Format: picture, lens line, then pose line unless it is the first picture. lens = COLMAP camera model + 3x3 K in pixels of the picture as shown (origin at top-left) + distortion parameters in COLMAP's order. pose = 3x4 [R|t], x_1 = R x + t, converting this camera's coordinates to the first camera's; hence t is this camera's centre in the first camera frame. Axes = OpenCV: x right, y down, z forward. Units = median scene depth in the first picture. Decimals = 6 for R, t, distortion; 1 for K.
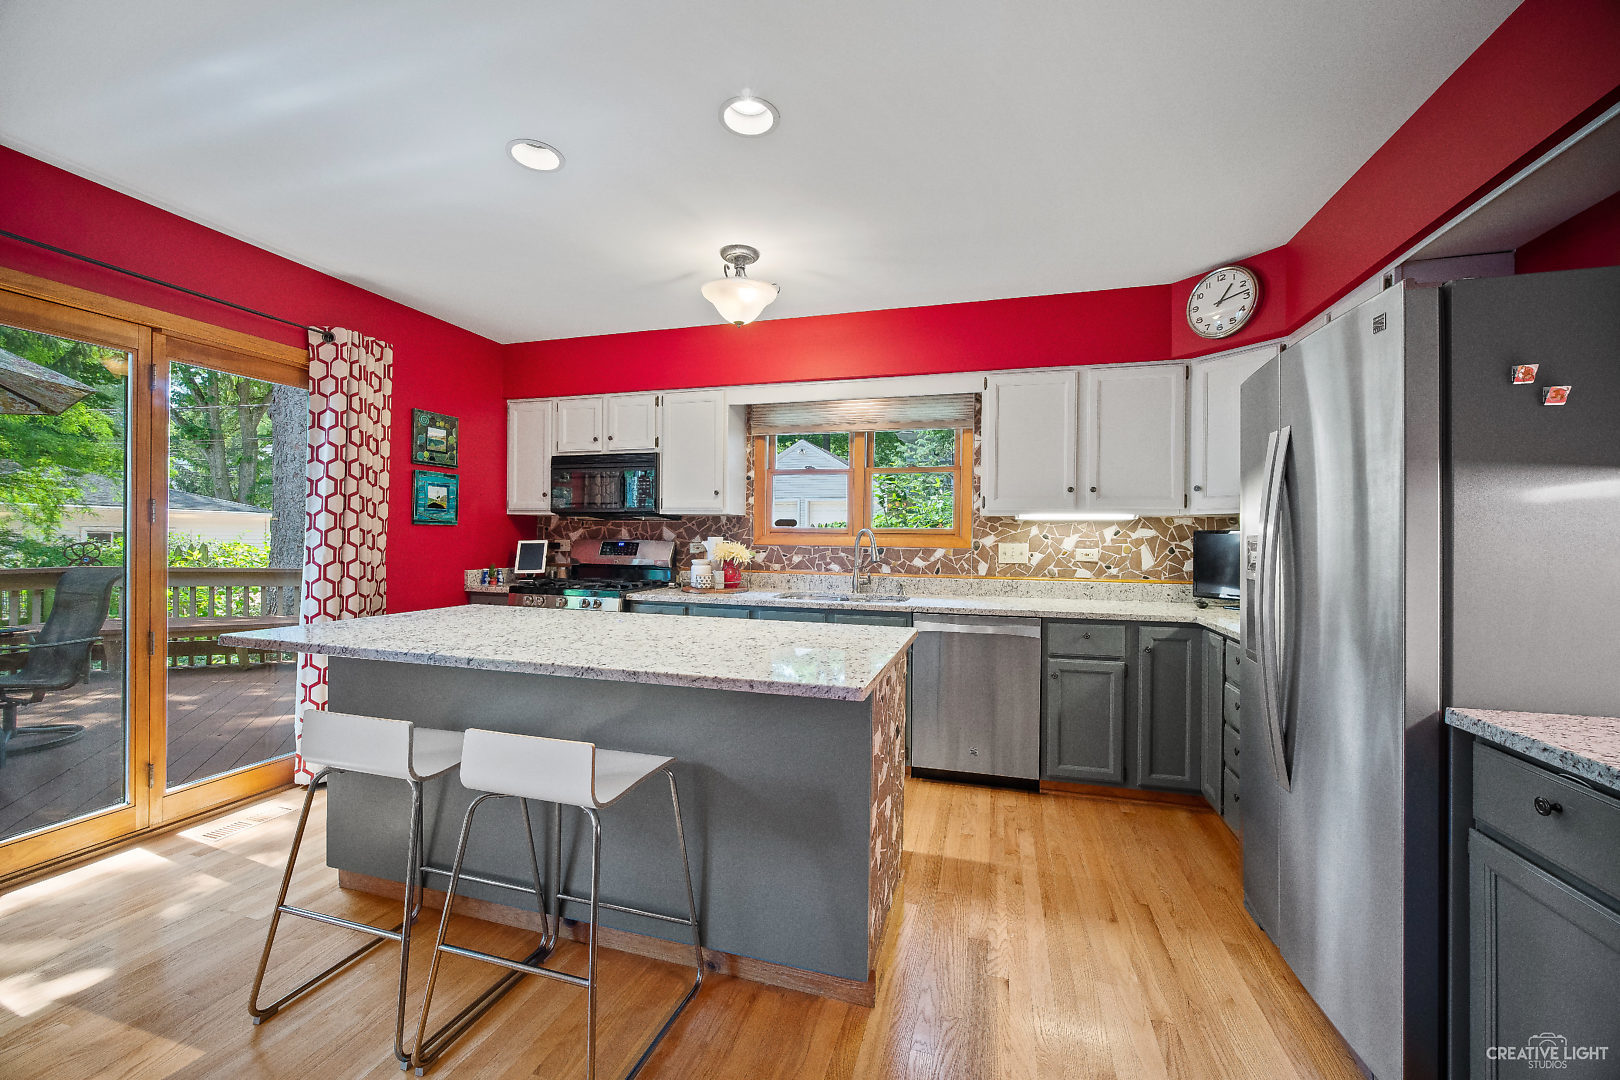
lens RADIAL K [[647.9, 0, 813.8], [0, 647.9, 534.7], [0, 0, 1]] dist [-0.000604, 0.000008]
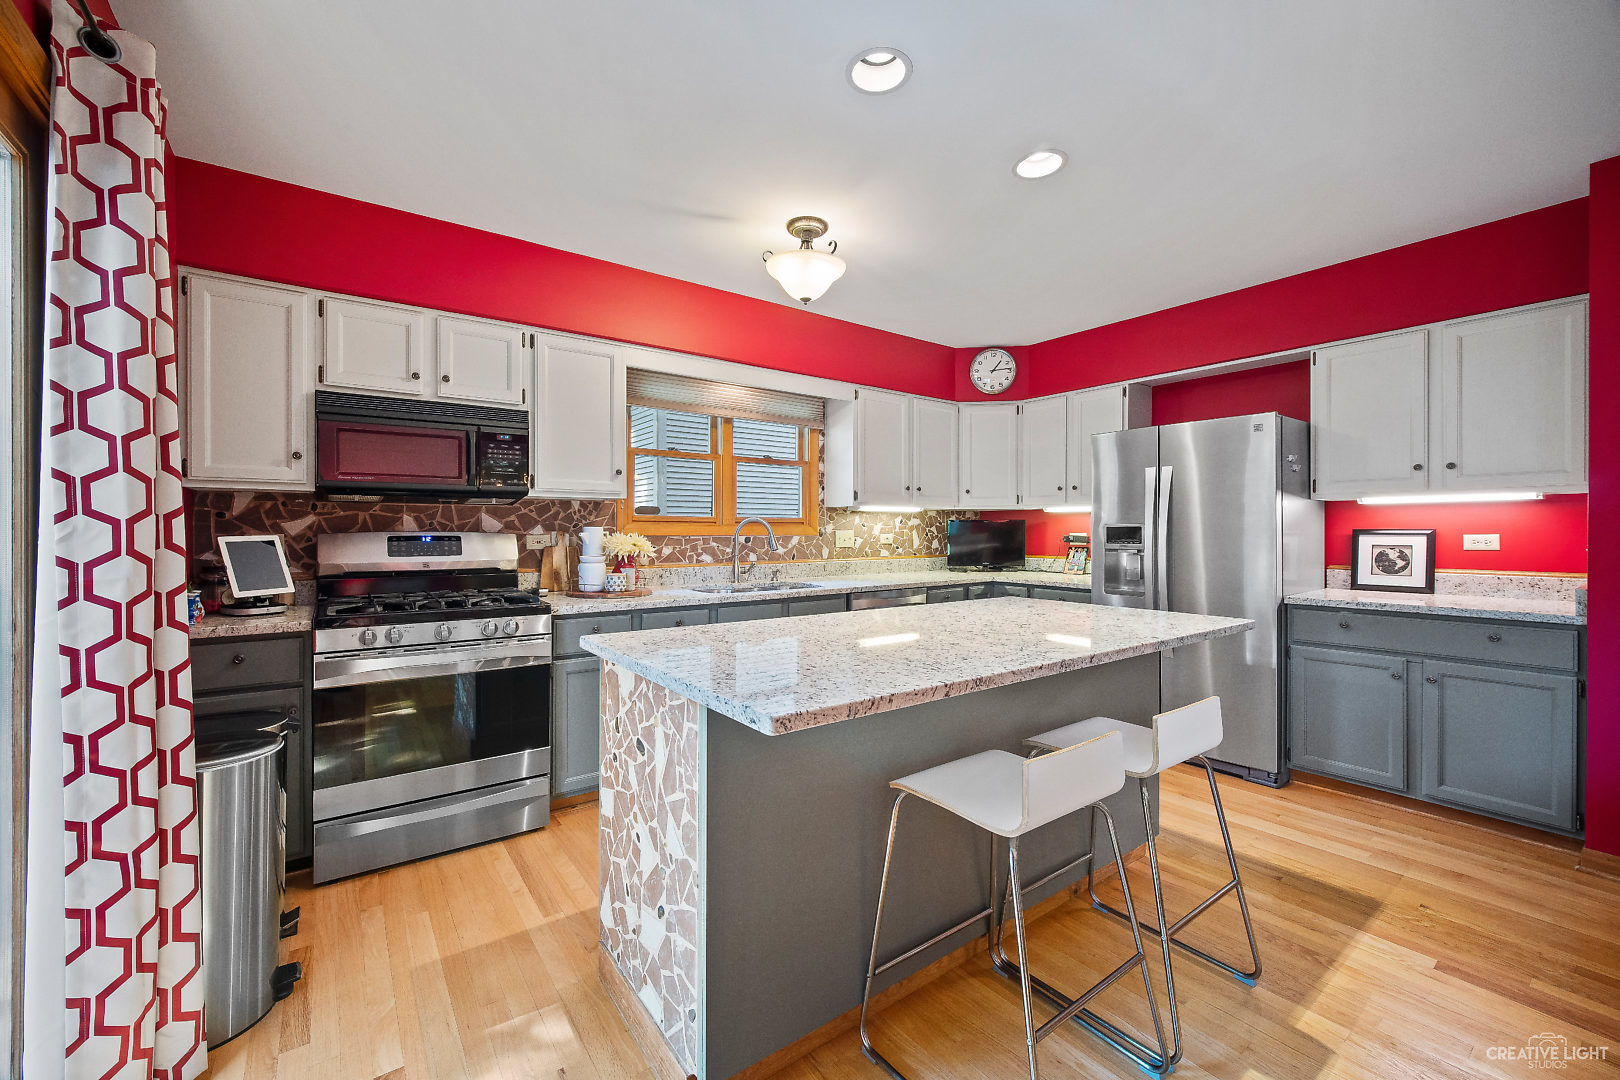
lens RADIAL K [[647.9, 0, 813.8], [0, 647.9, 534.7], [0, 0, 1]] dist [-0.000604, 0.000008]
pose [[0.602531, -0.017643, 0.797900, -0.666466], [0.000494, 0.999764, 0.021733, -0.004554], [-0.798095, -0.012701, 0.602397, 0.323274]]
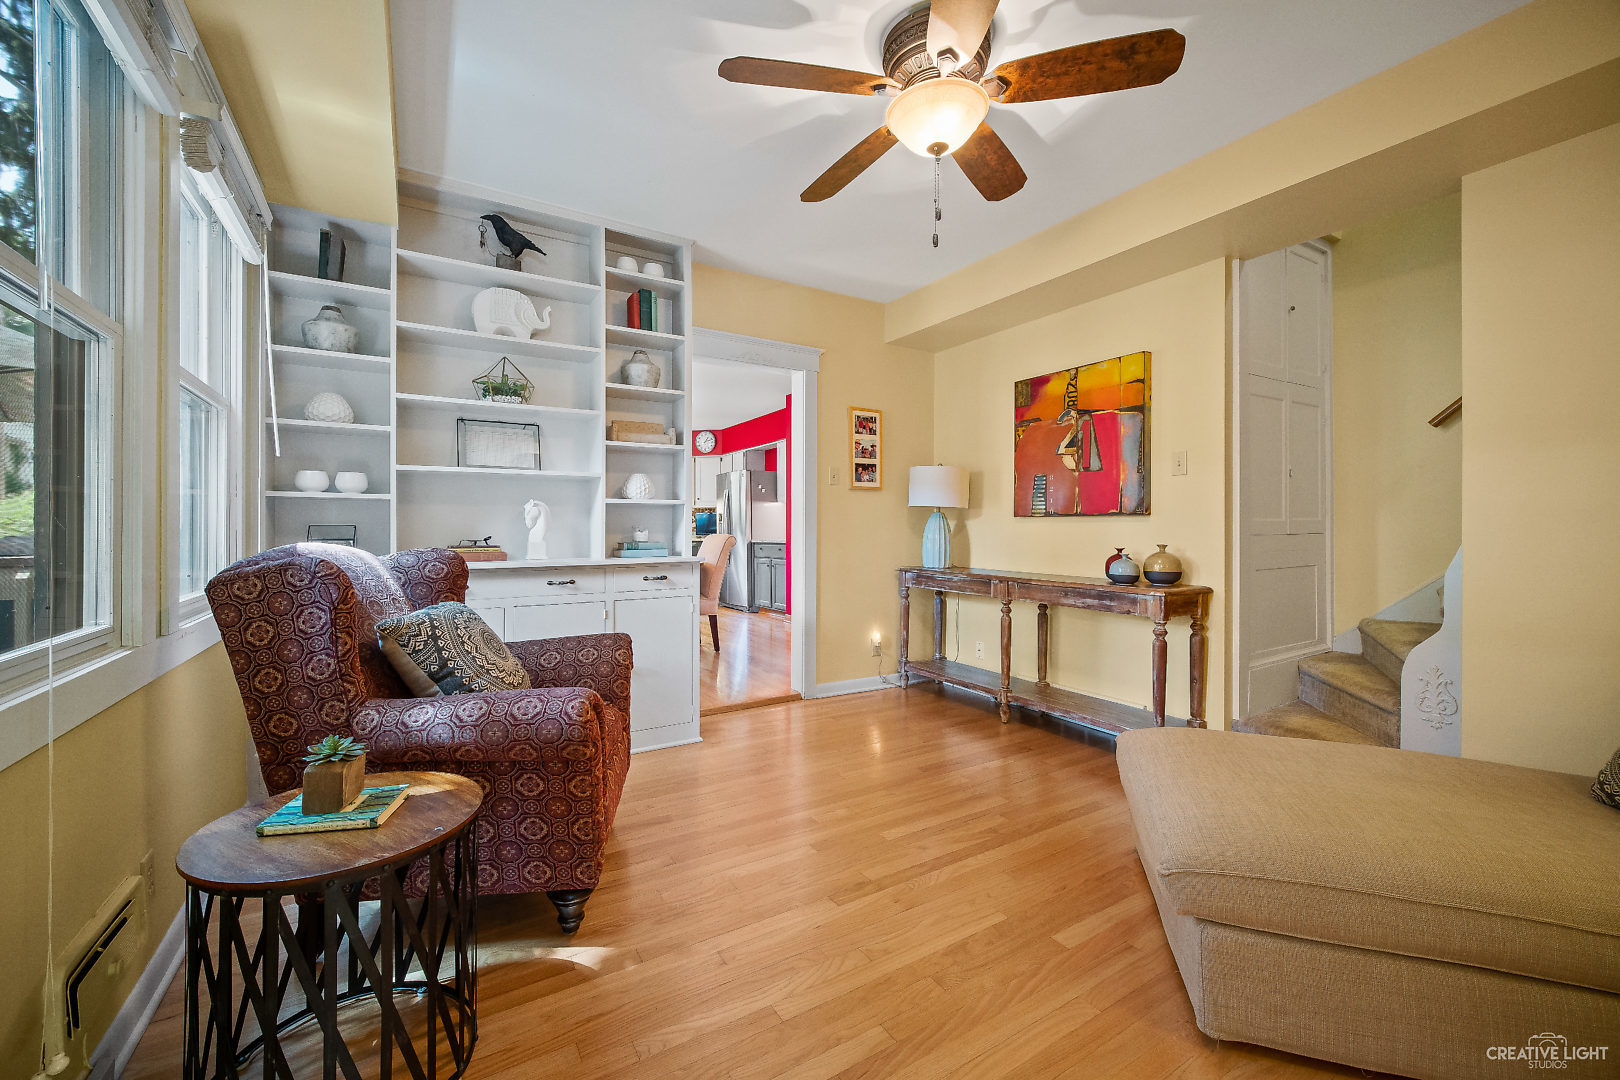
lens RADIAL K [[647.9, 0, 813.8], [0, 647.9, 534.7], [0, 0, 1]] dist [-0.000604, 0.000008]
pose [[0.675219, -0.013999, 0.737485, -1.091718], [0.001106, 0.999838, 0.017966, 0.038671], [-0.737617, -0.011315, 0.675125, -1.238215]]
